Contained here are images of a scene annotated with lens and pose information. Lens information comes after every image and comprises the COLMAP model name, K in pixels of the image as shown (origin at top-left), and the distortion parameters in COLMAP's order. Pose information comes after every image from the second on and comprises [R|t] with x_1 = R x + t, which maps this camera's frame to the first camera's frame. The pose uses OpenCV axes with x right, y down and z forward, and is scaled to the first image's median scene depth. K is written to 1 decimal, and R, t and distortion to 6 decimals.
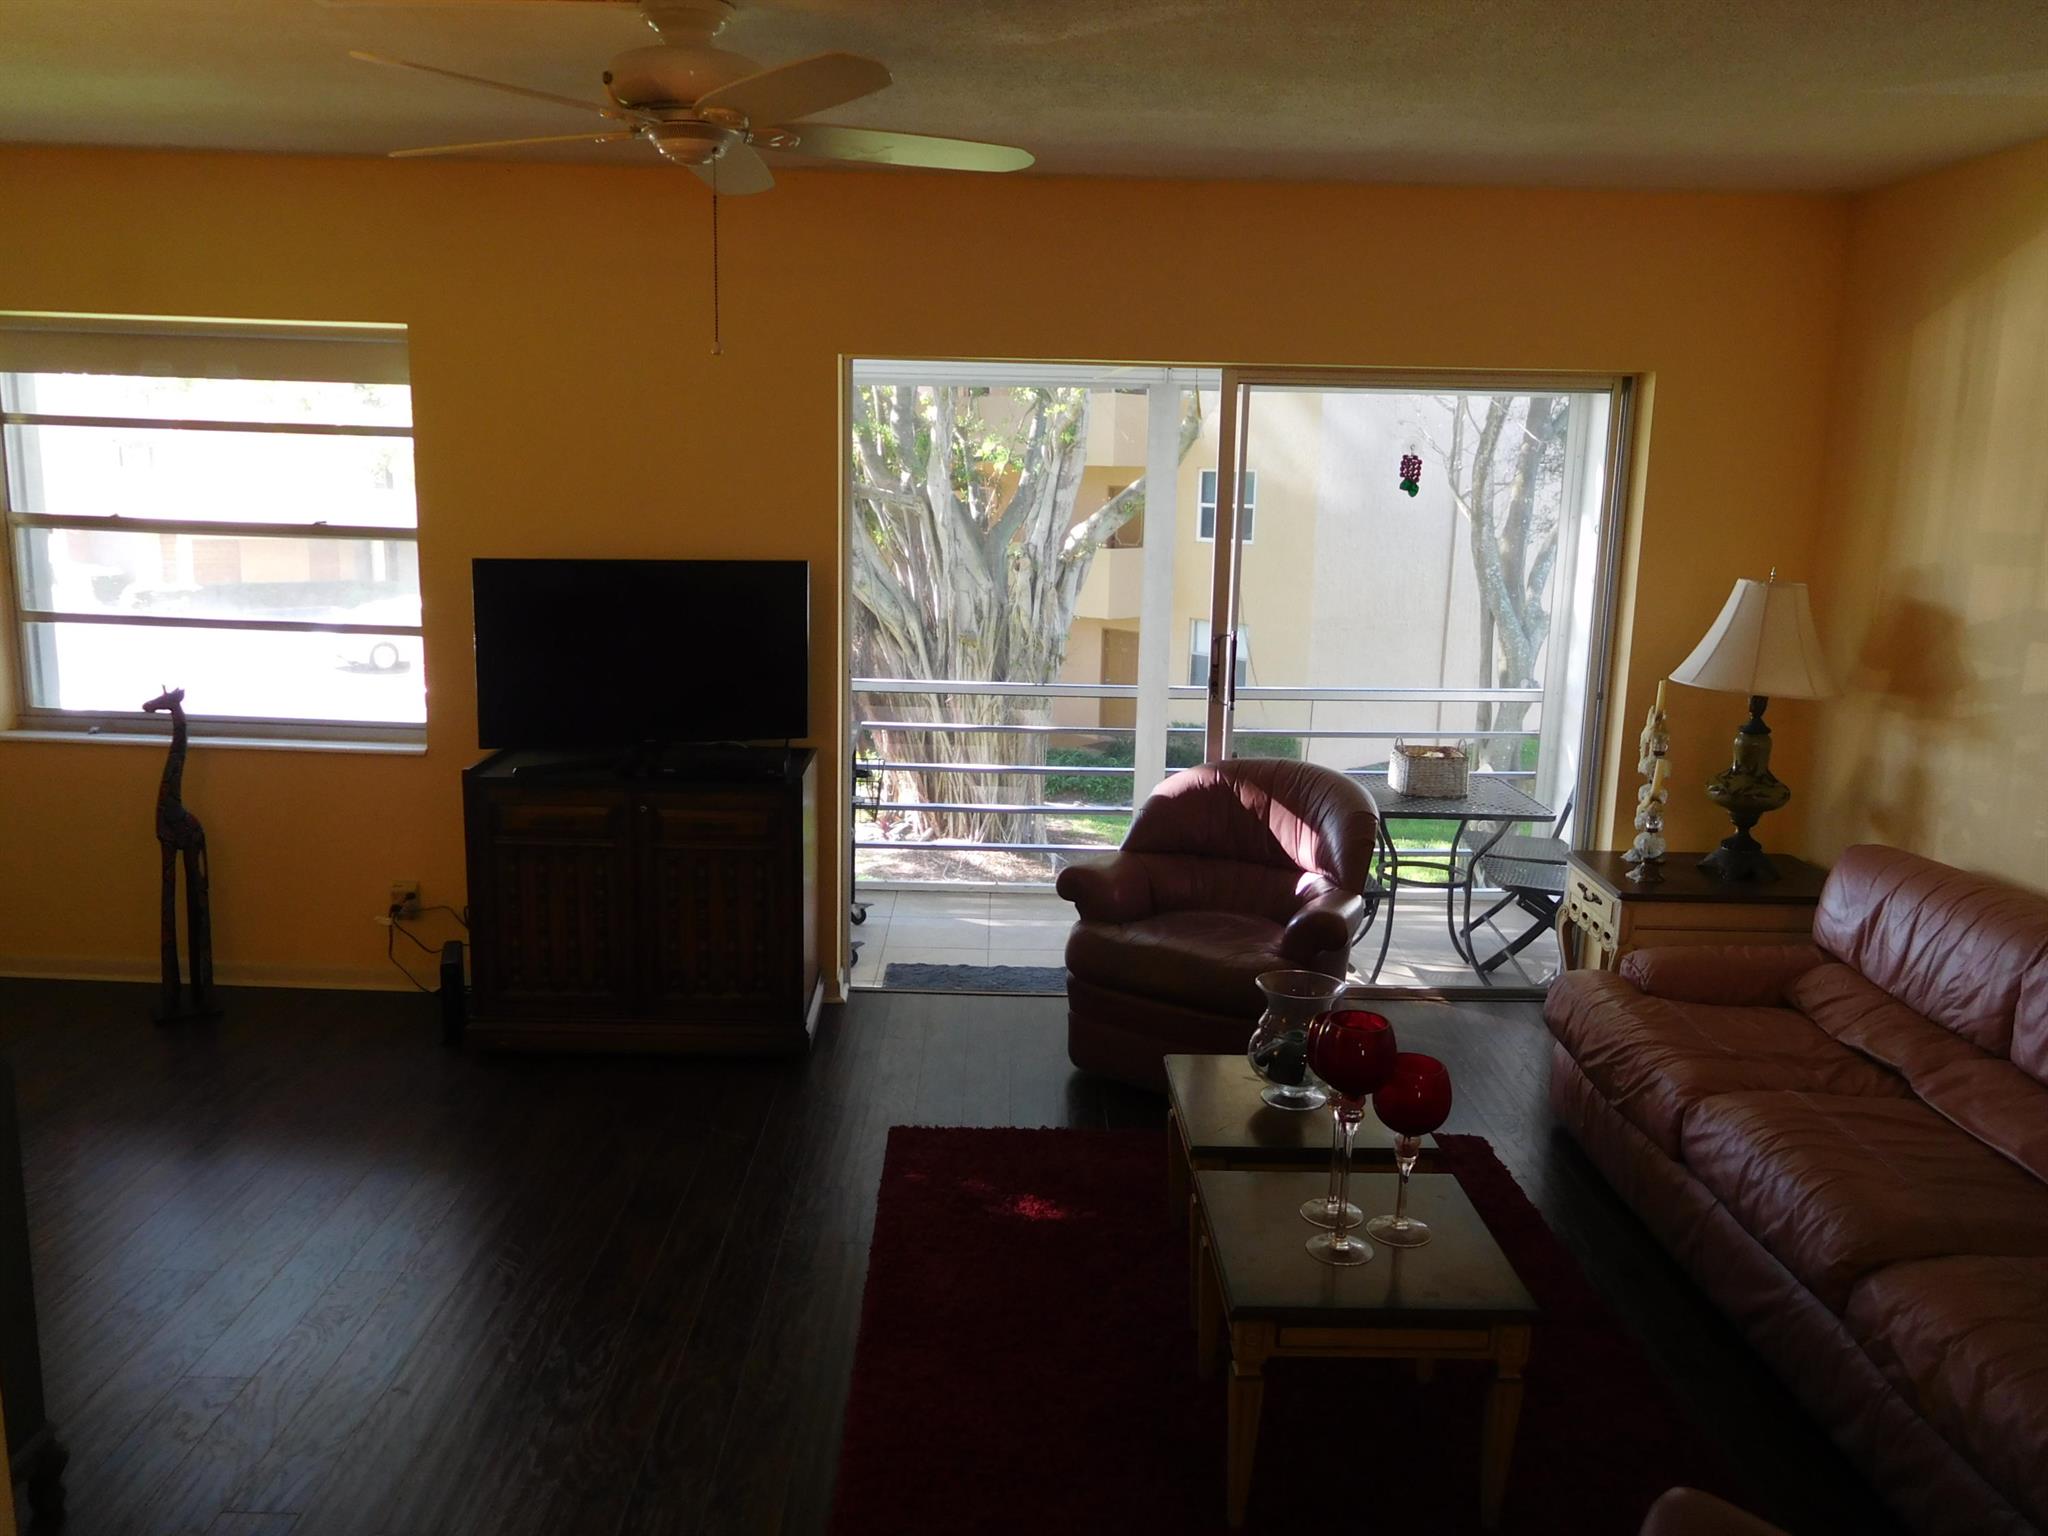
lens RADIAL K [[1543.8, 0, 1020.1], [0, 1543.8, 781.5], [0, 0, 1]] dist [-0.012548, 0.002719]
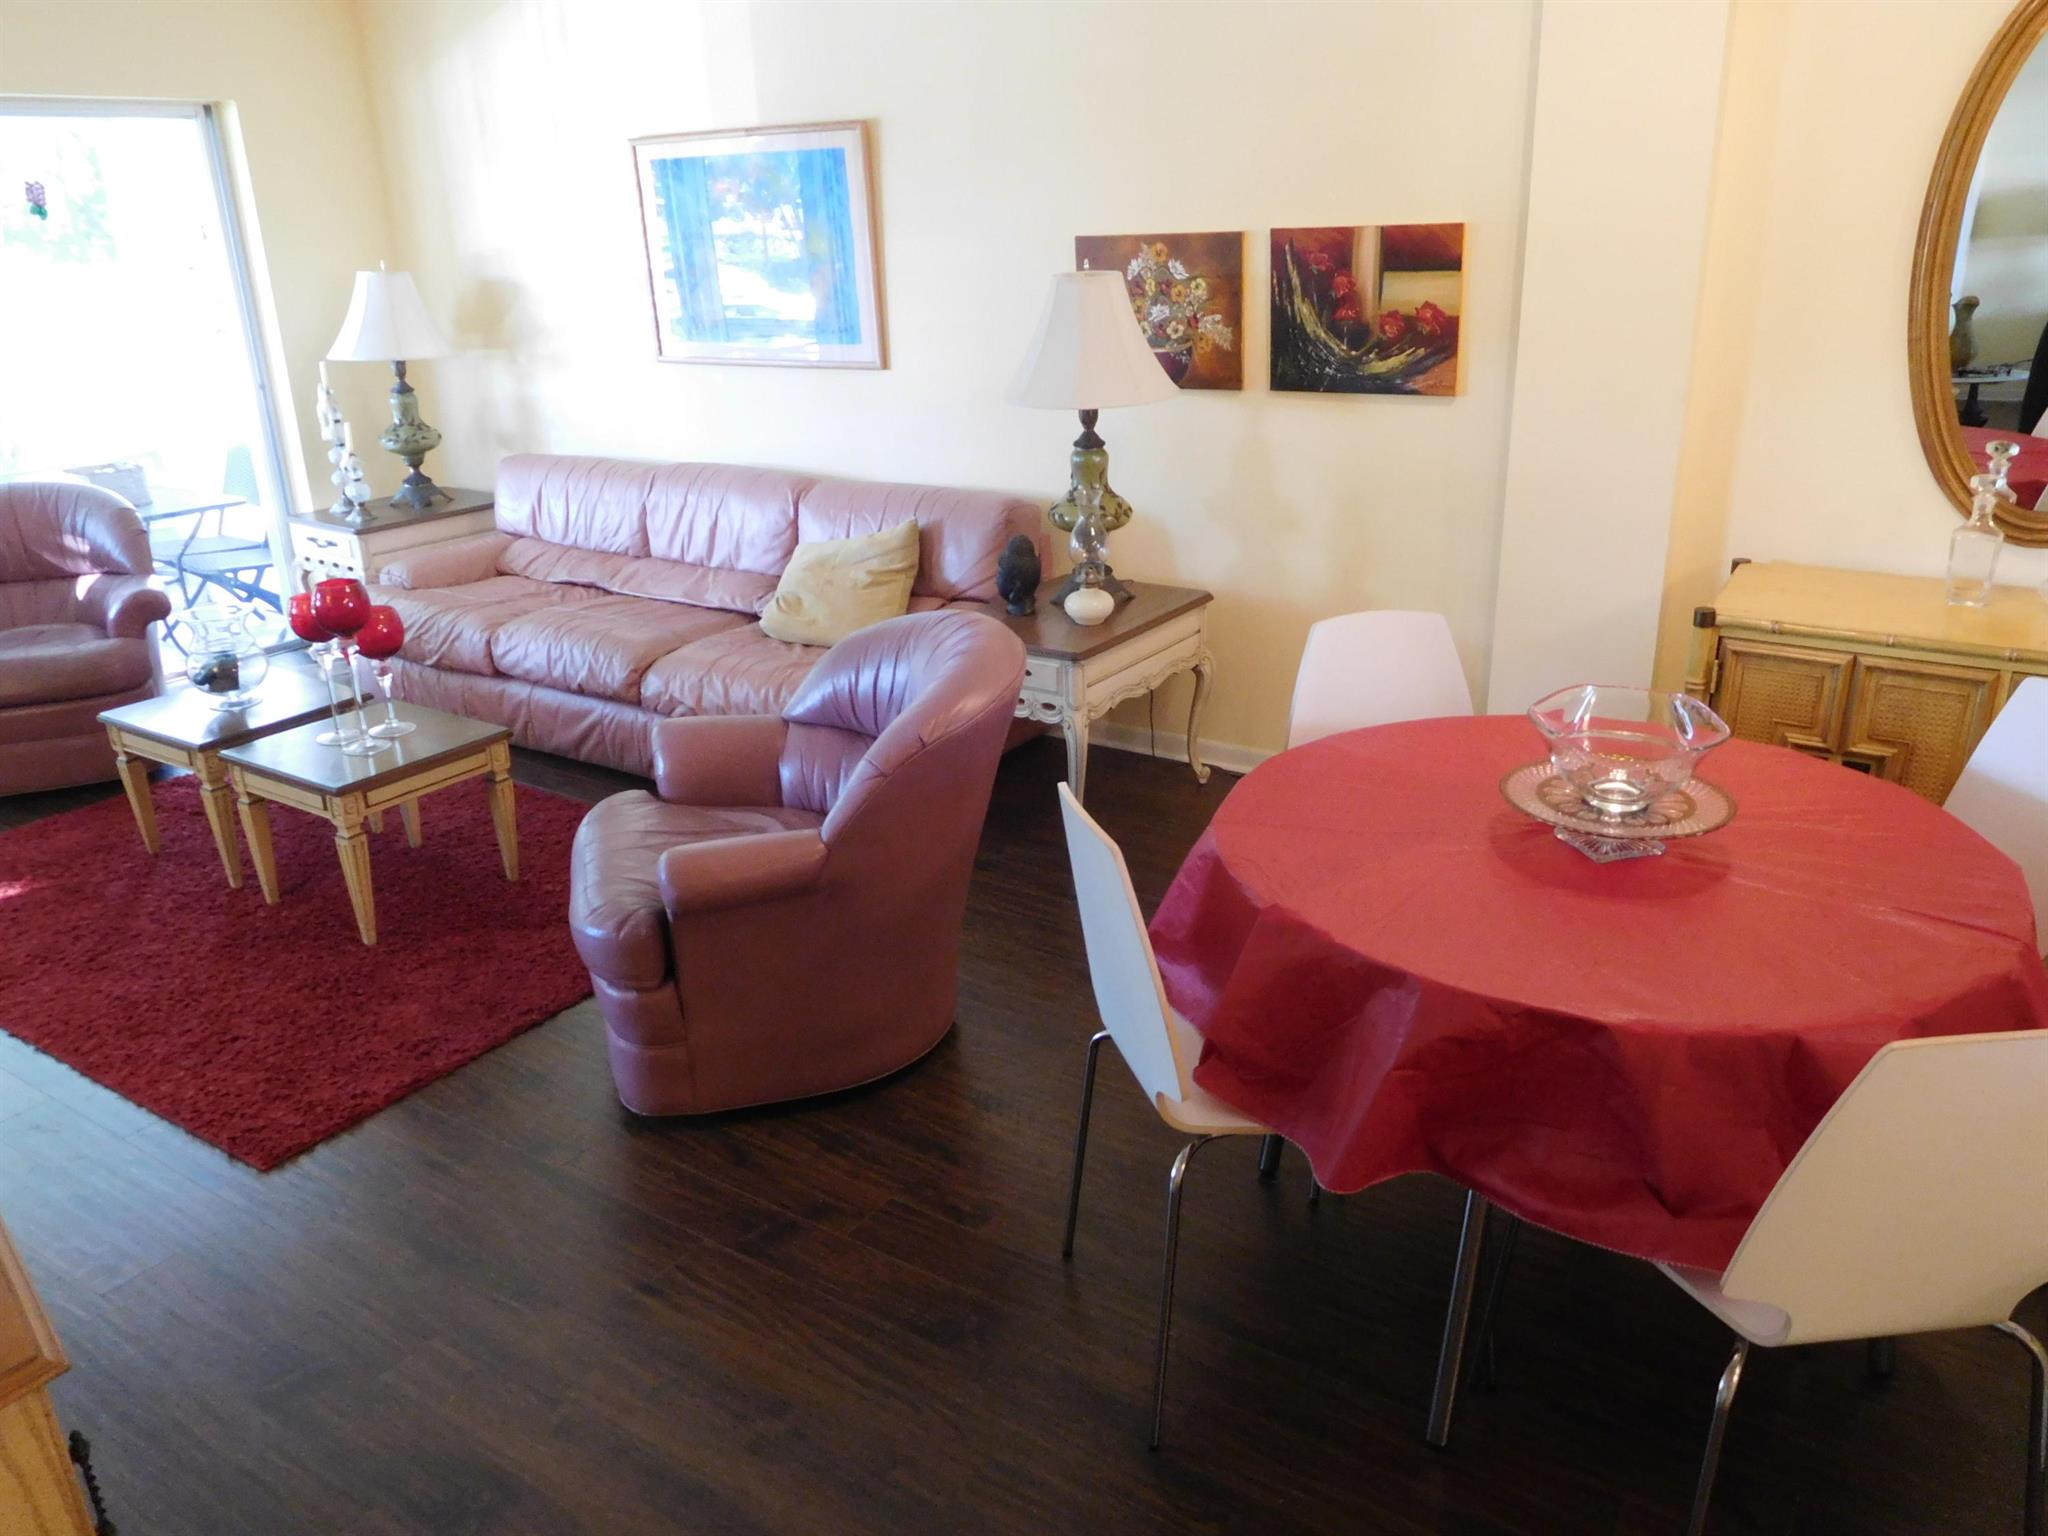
lens RADIAL K [[1538.4, 0, 1028.0], [0, 1538.4, 789.5], [0, 0, 1]] dist [-0.020640, 0.006852]
pose [[0.571638, -0.325313, 0.753261, -0.357795], [0.193426, 0.945599, 0.261591, 0.057323], [-0.797381, -0.003835, 0.603464, -0.240753]]
